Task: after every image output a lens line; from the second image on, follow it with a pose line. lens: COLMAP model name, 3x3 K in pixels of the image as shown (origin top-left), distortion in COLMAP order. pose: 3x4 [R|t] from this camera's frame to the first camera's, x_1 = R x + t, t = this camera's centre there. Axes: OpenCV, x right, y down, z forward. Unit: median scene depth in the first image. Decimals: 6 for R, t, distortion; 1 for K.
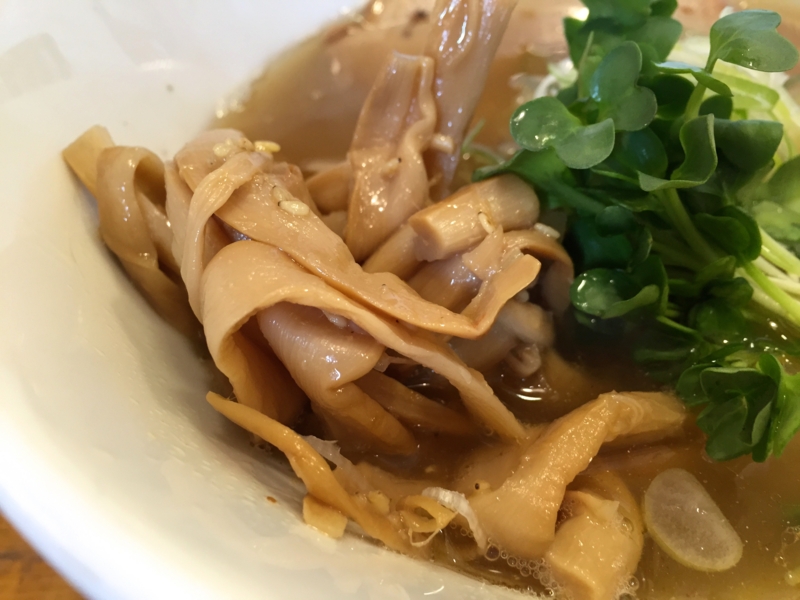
lens RADIAL K [[590.5, 0, 400.0], [0, 590.5, 300.0], [0, 0, 1]] dist [-0.040973, -0.005813]
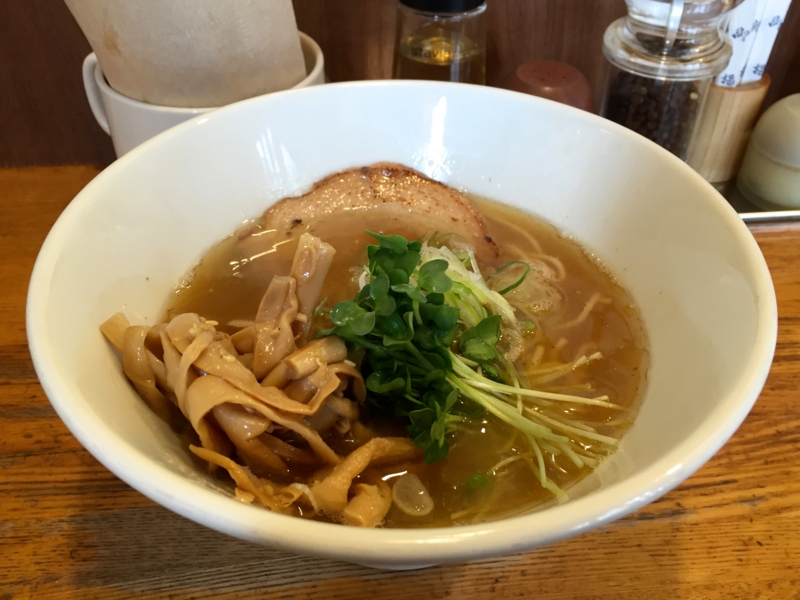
lens RADIAL K [[590.5, 0, 400.0], [0, 590.5, 300.0], [0, 0, 1]] dist [-0.040973, -0.005813]
pose [[0.986910, -0.015887, 0.160489, 0.096031], [0.040611, 0.987550, -0.151972, -0.012500], [-0.156076, 0.156500, 0.975268, -1.199886]]
